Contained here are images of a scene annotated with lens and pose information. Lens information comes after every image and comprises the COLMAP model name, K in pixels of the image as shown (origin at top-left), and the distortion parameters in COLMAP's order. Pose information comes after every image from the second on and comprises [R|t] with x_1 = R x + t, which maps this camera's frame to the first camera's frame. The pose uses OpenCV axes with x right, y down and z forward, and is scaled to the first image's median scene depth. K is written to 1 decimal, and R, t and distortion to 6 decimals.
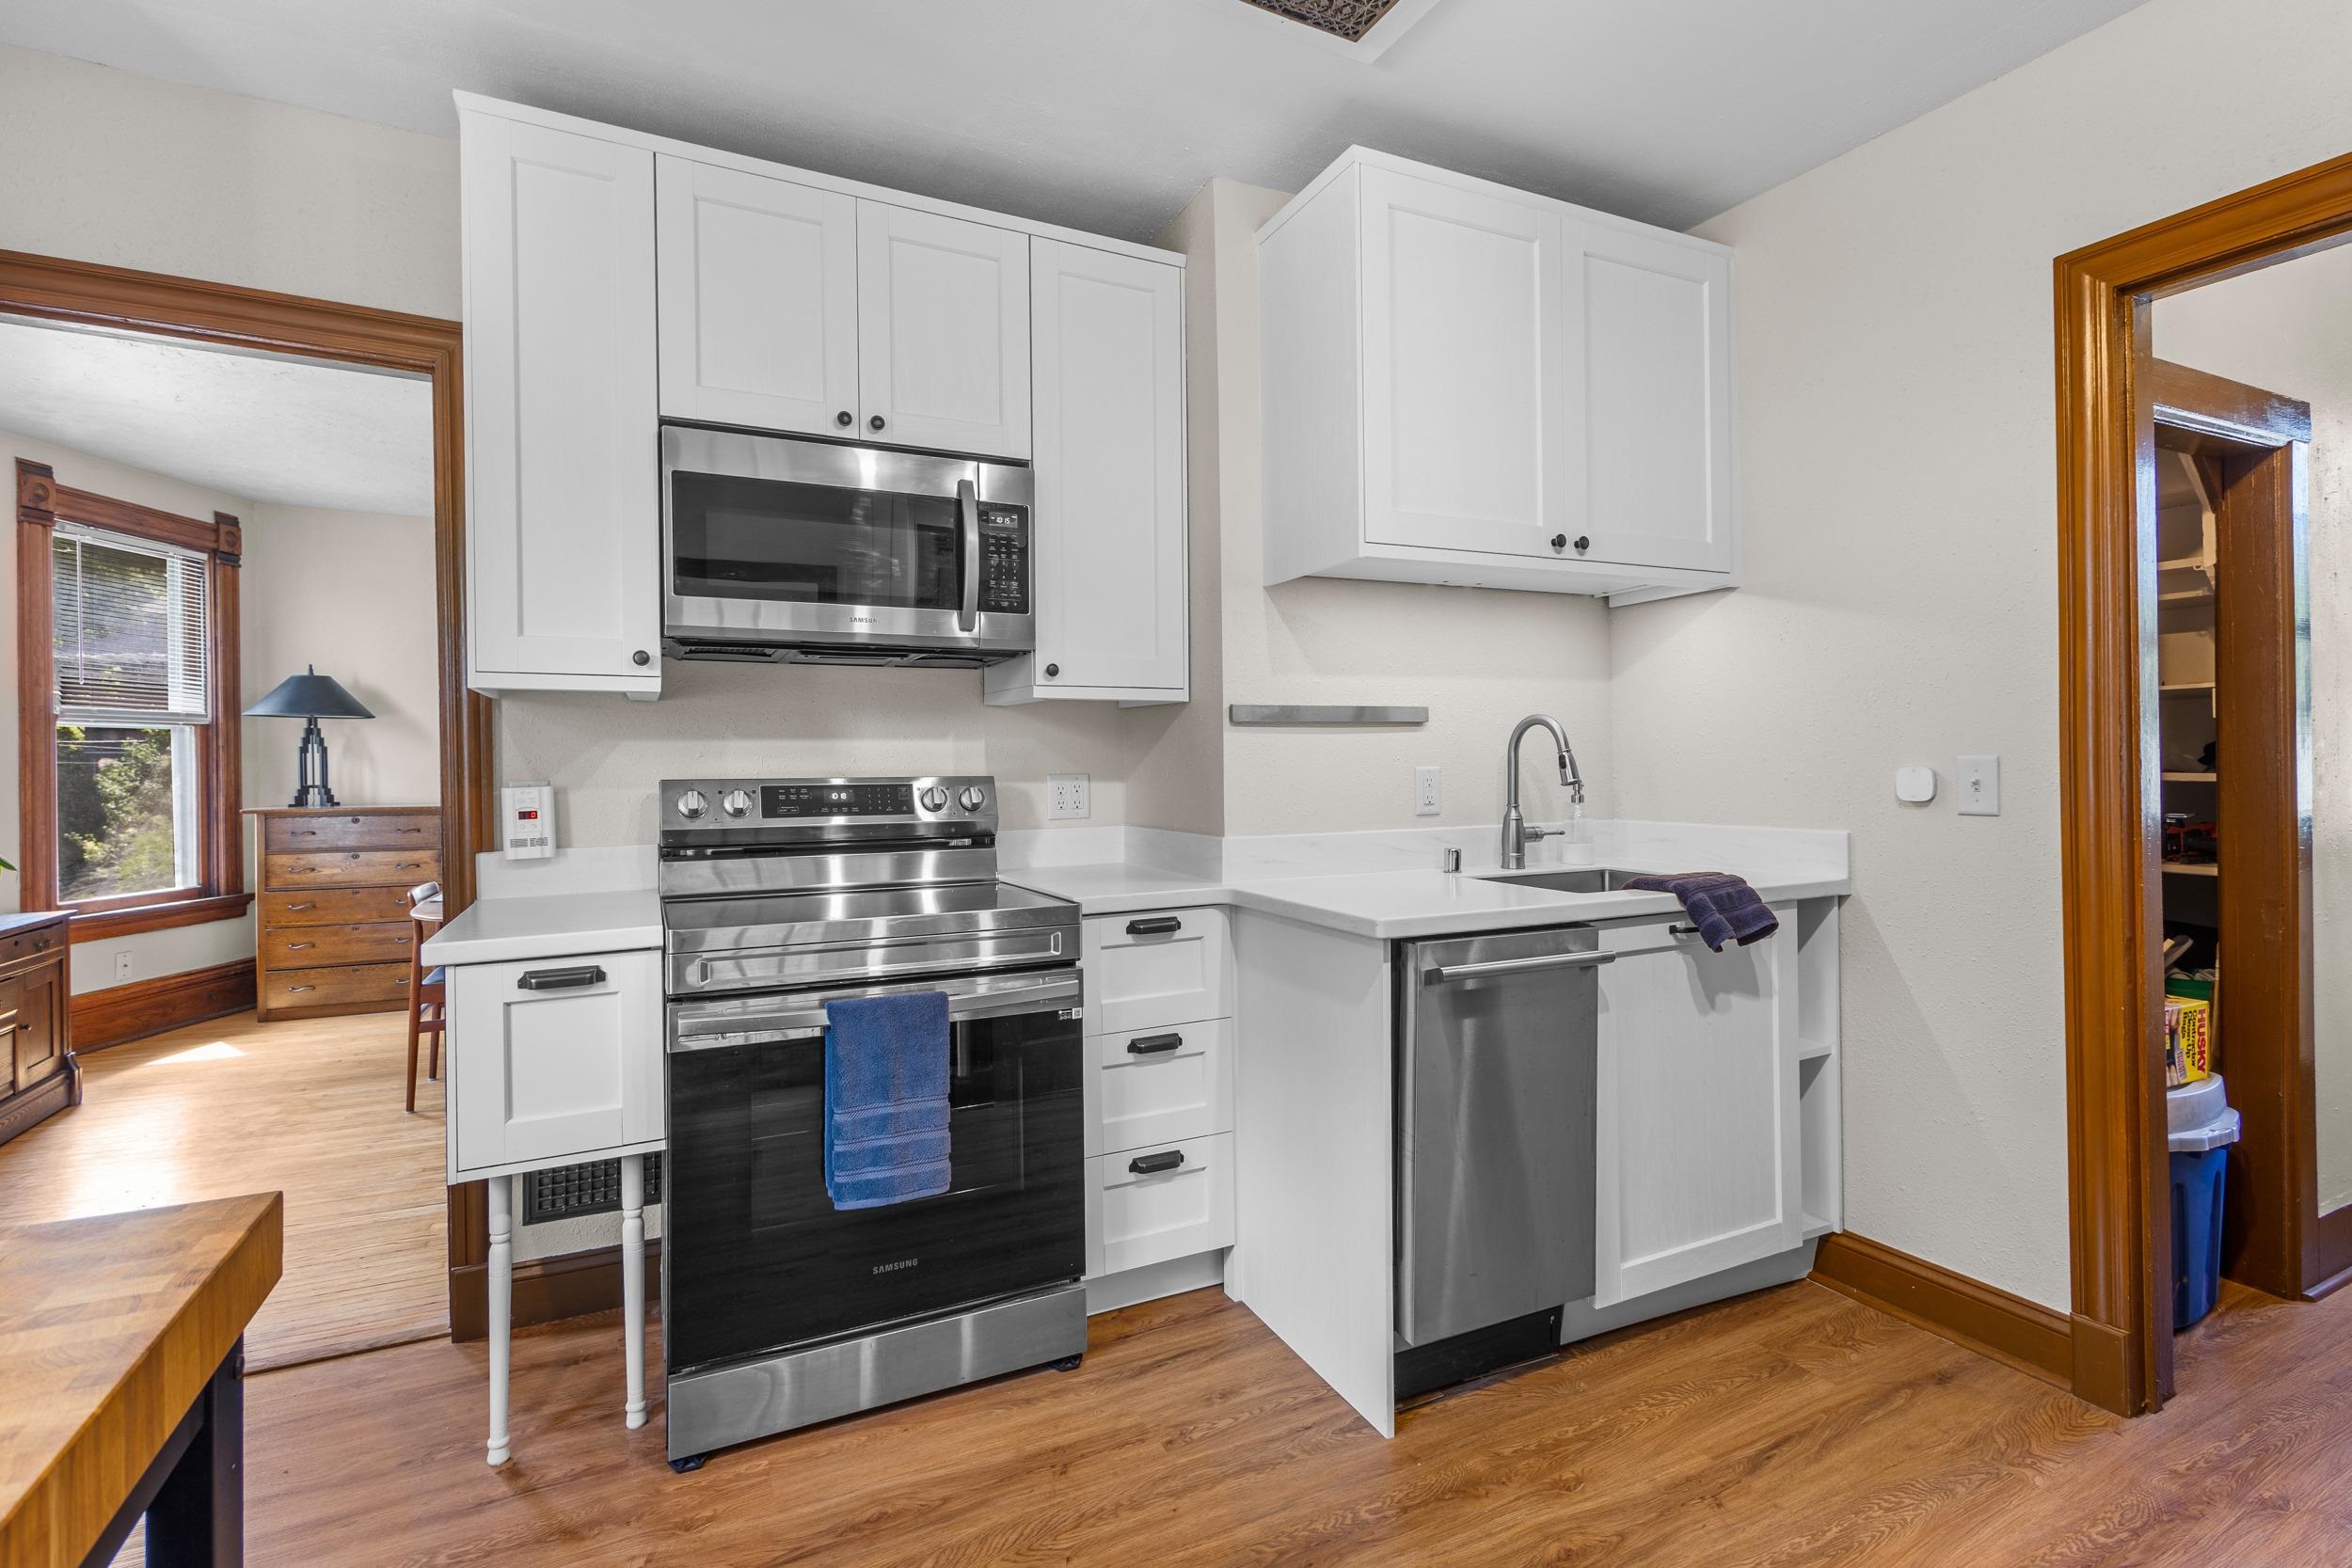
lens RADIAL K [[1078.1, 0, 1170.9], [0, 1078.1, 768.1], [0, 0, 1]] dist [0.009338, -0.002099]
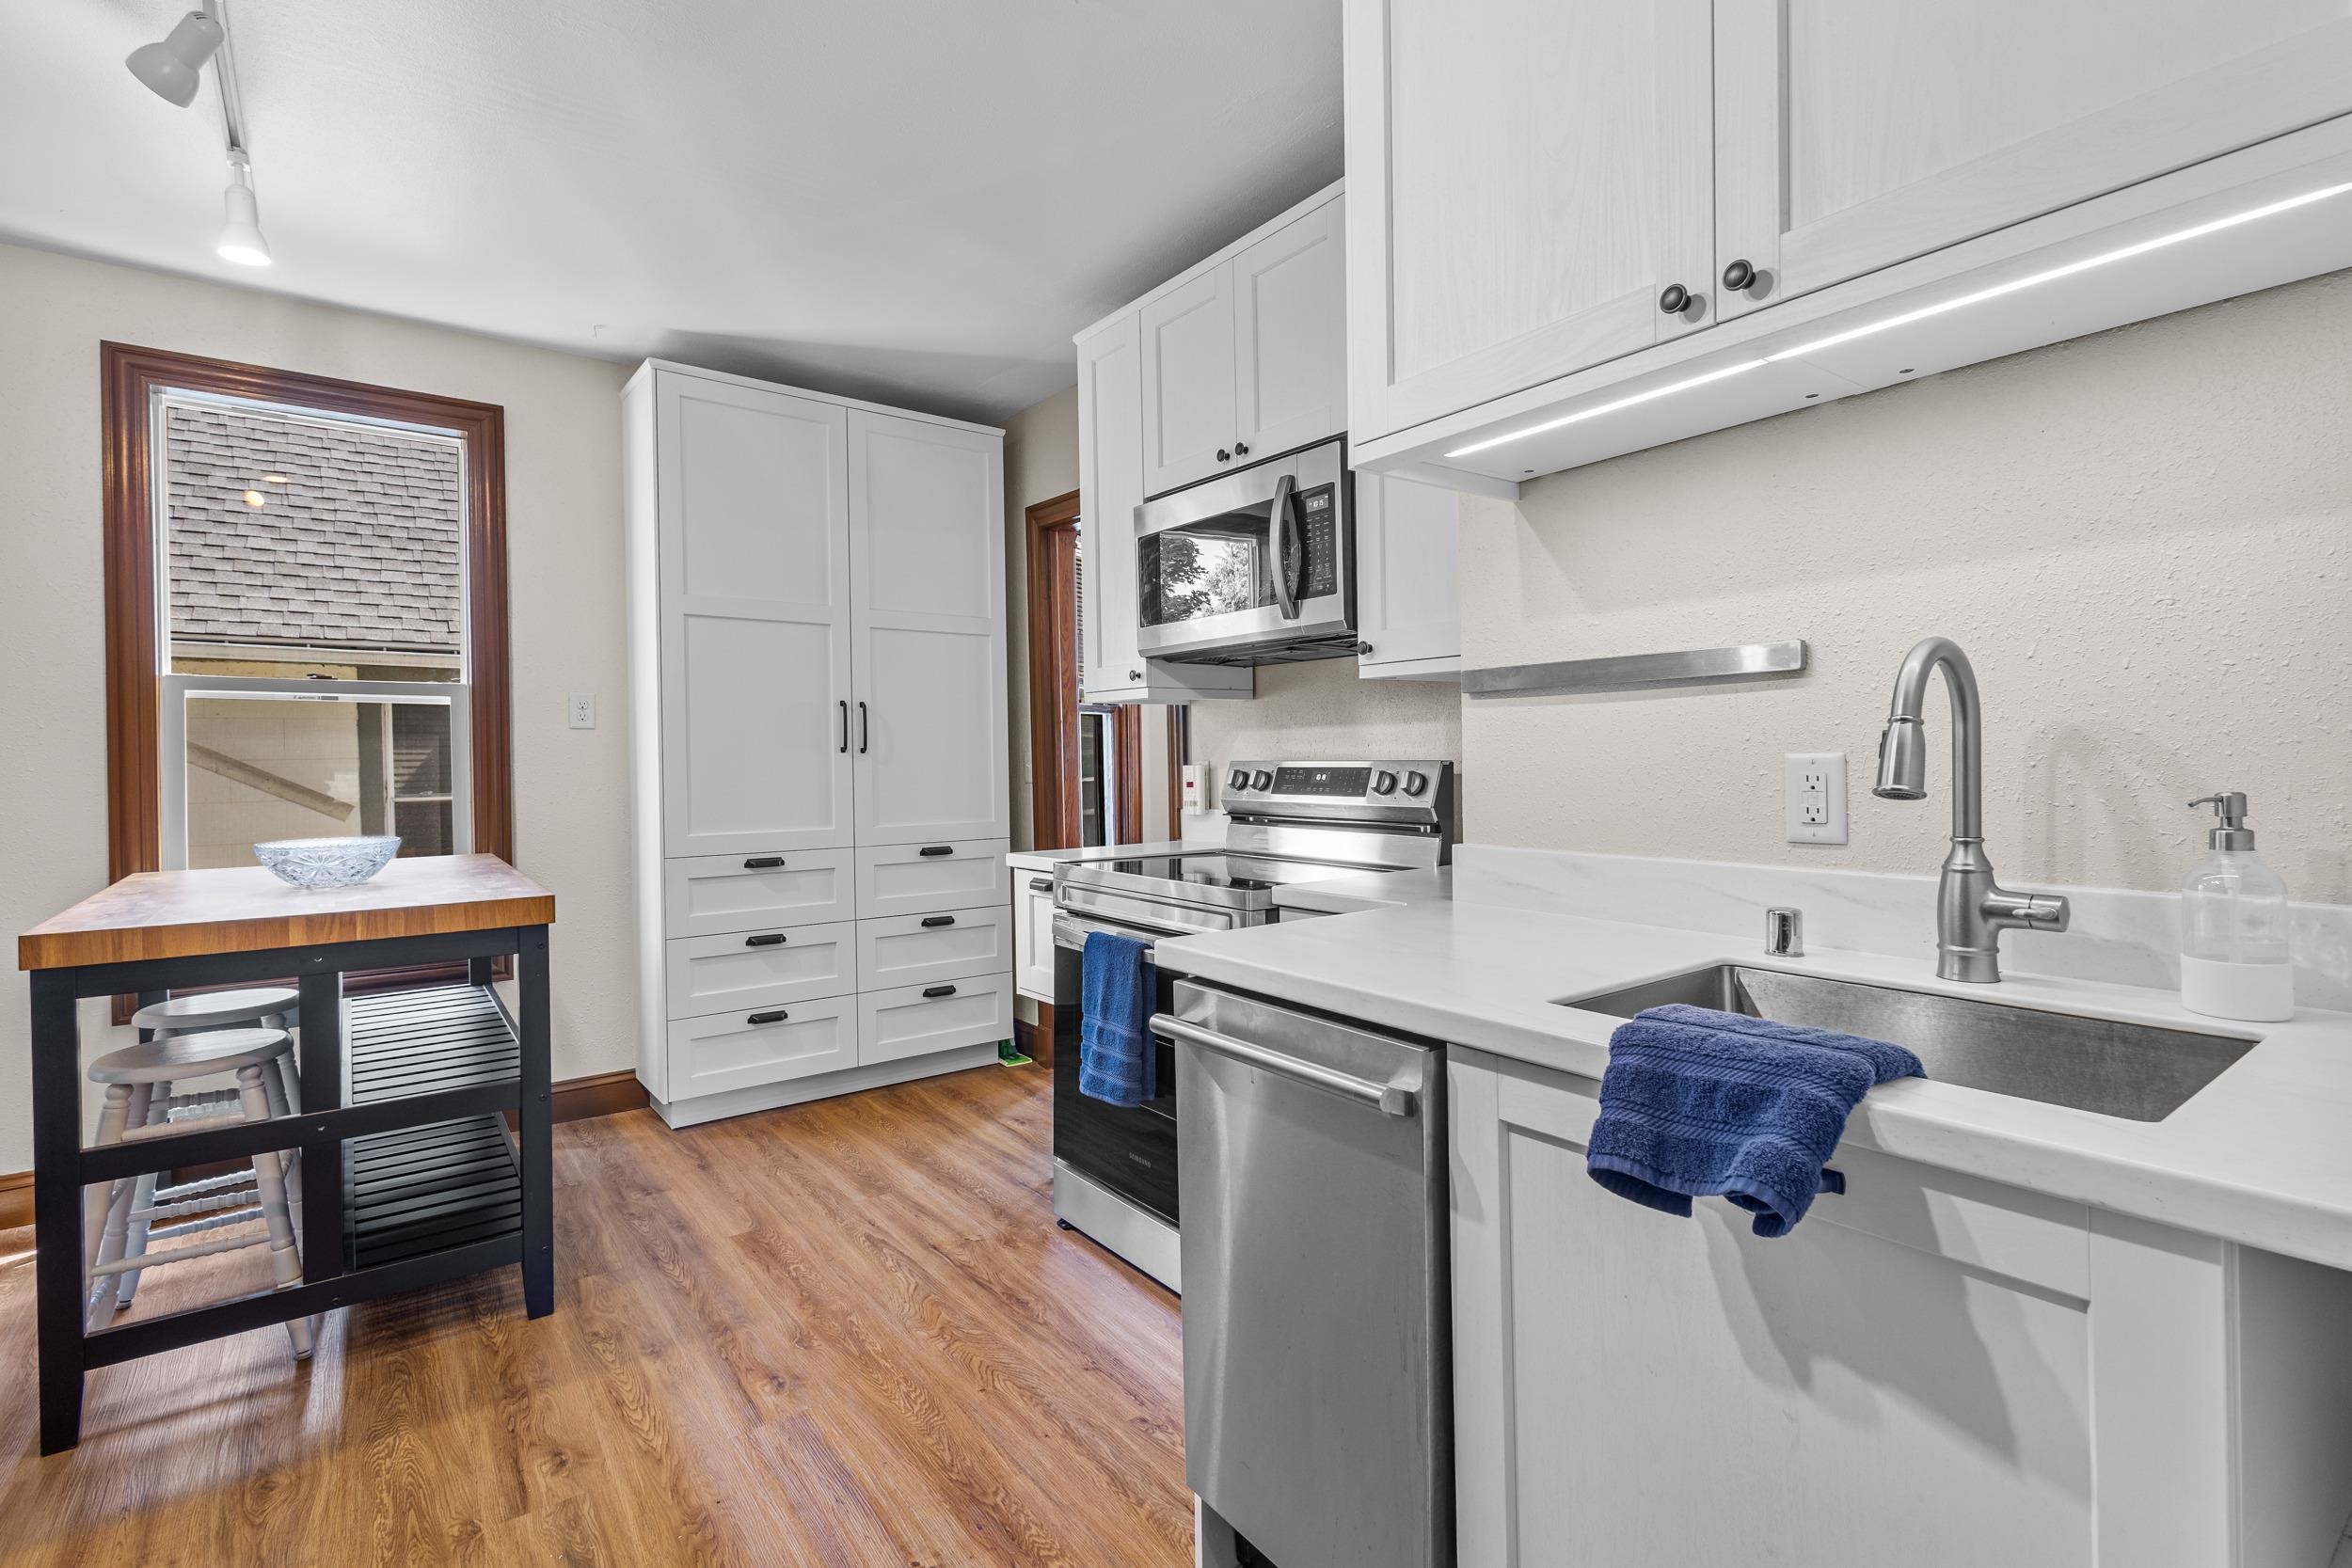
lens RADIAL K [[1078.1, 0, 1167.7], [0, 1078.1, 769.3], [0, 0, 1]] dist [0.009338, -0.002099]
pose [[0.193539, 0.019324, -0.980902, 0.831147], [0.004785, 0.999776, 0.020640, -0.006706], [0.981081, -0.008688, 0.193403, 0.701617]]
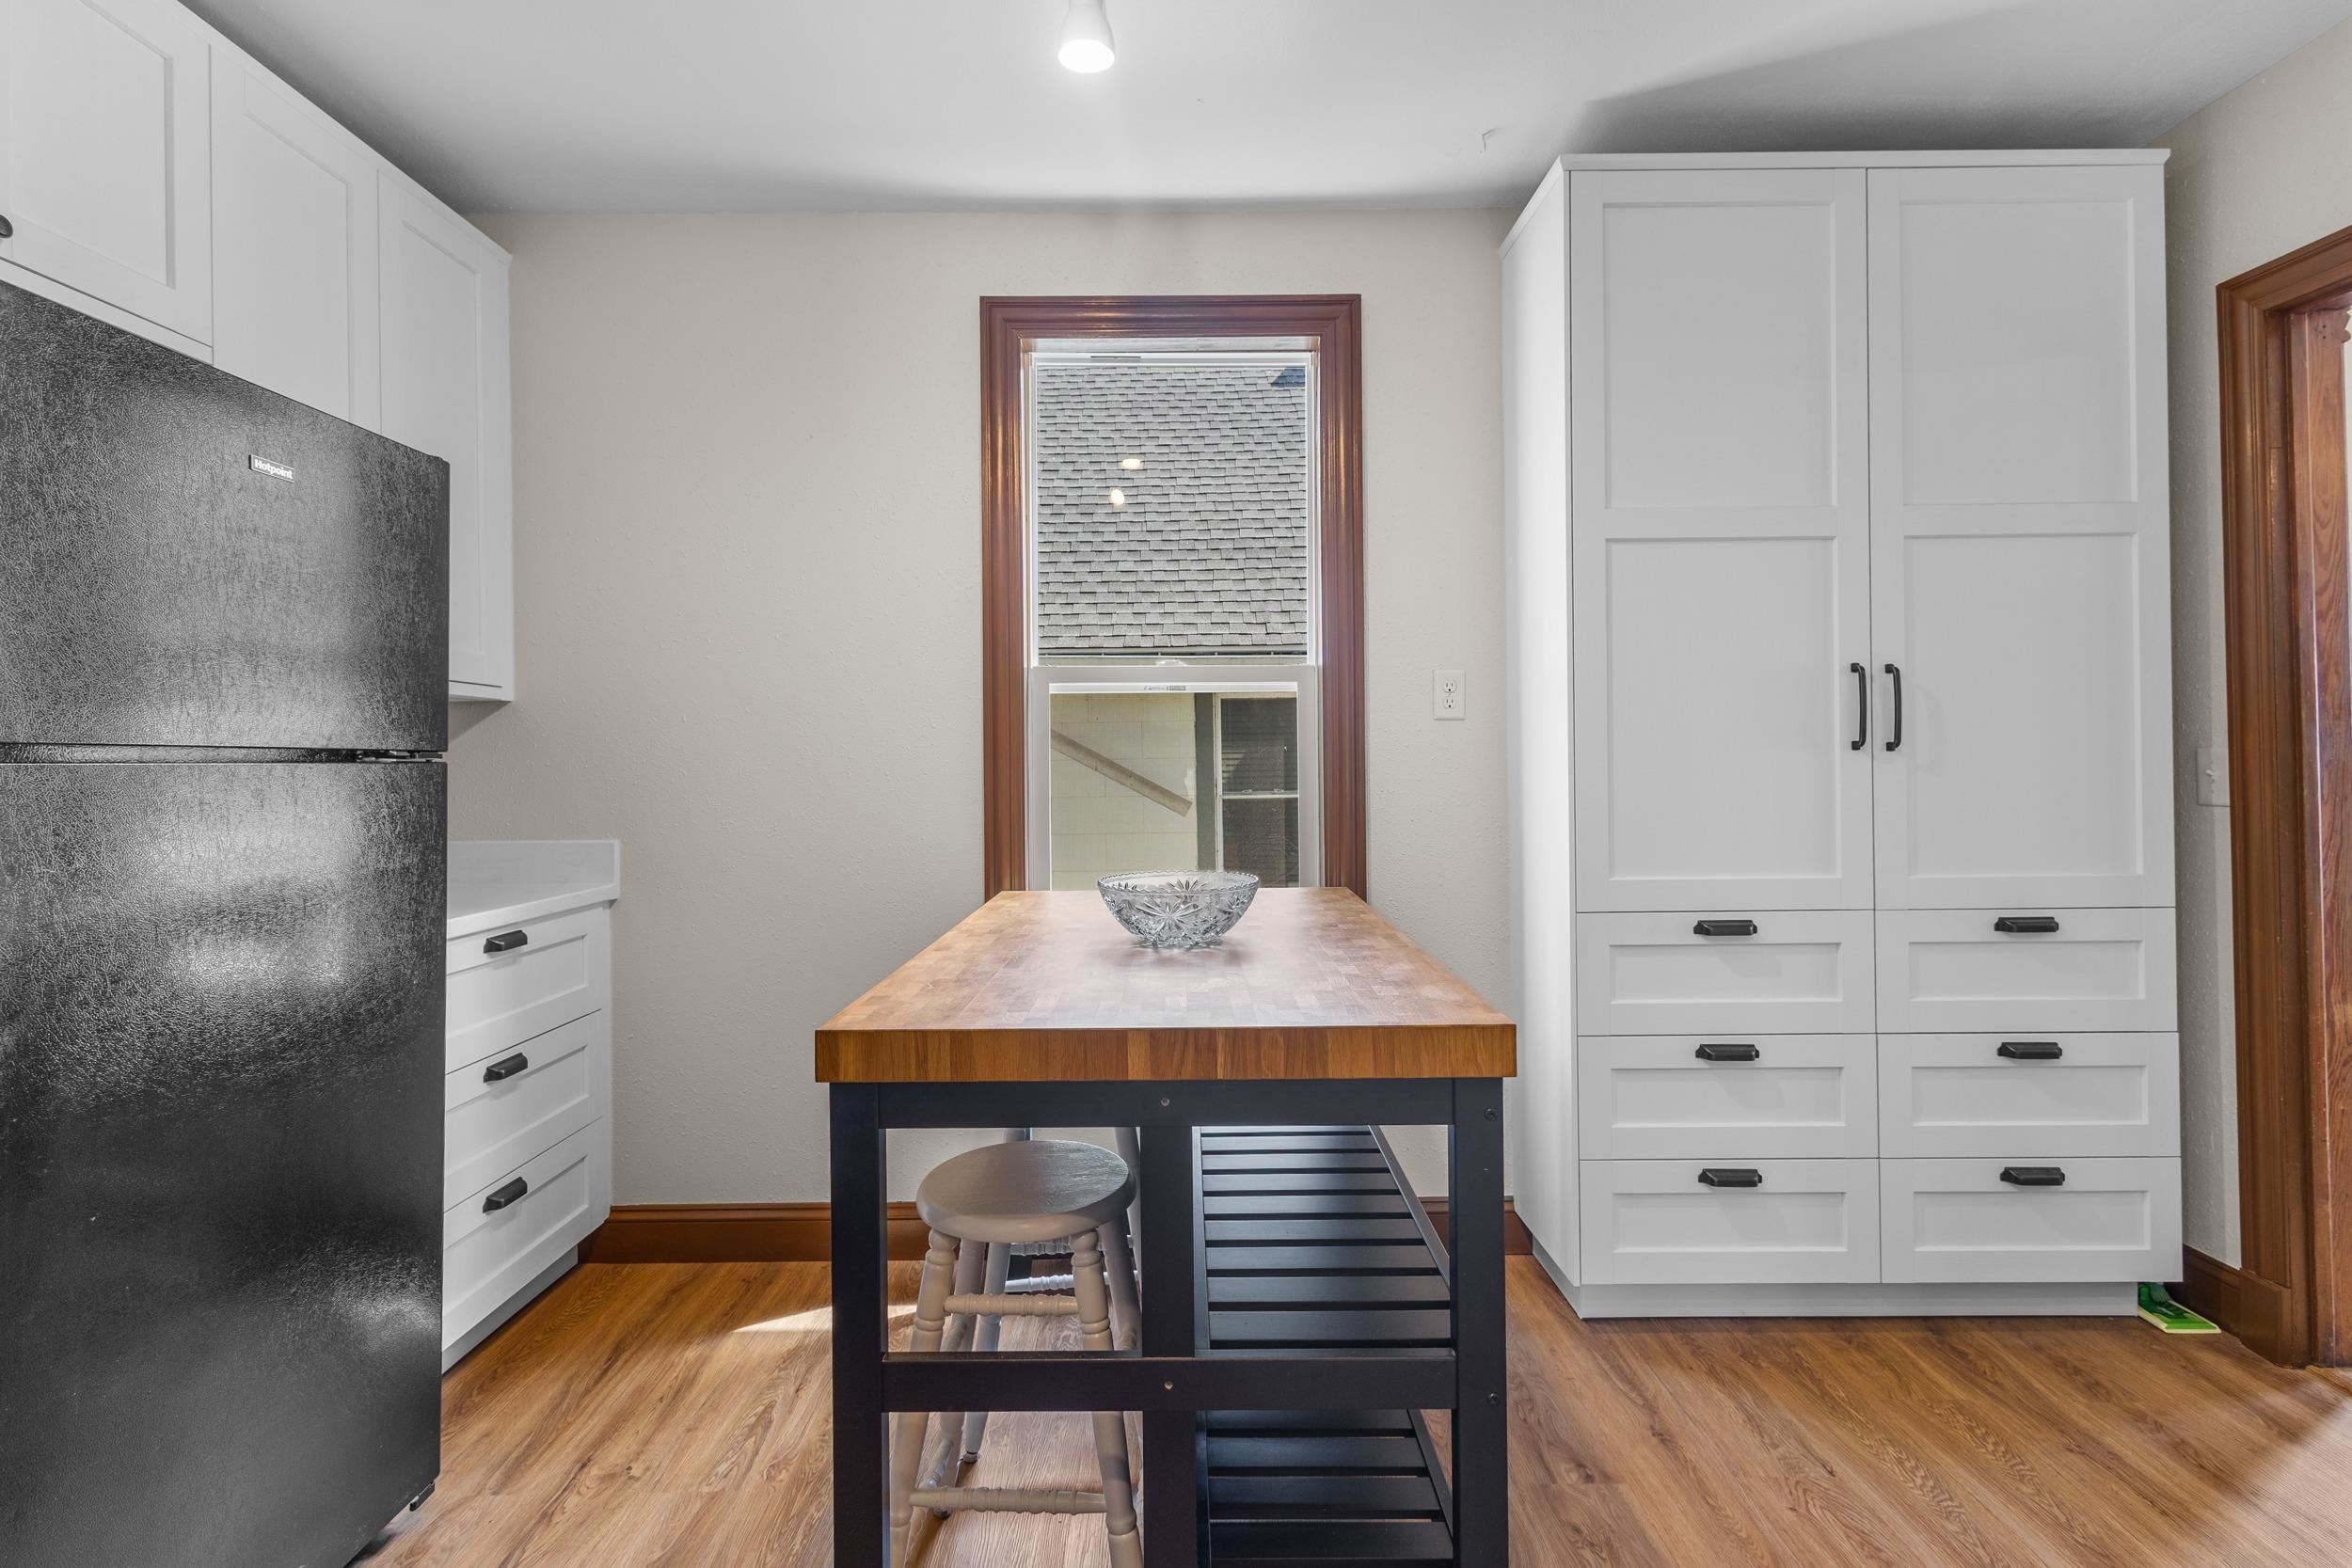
lens RADIAL K [[1078.1, 0, 1175.2], [0, 1078.1, 770.0], [0, 0, 1]] dist [0.009338, -0.002099]
pose [[-0.445271, 0.021323, -0.895142, 0.417310], [0.011725, 0.999770, 0.017983, -0.007383], [0.895319, -0.002488, -0.445419, 0.490993]]
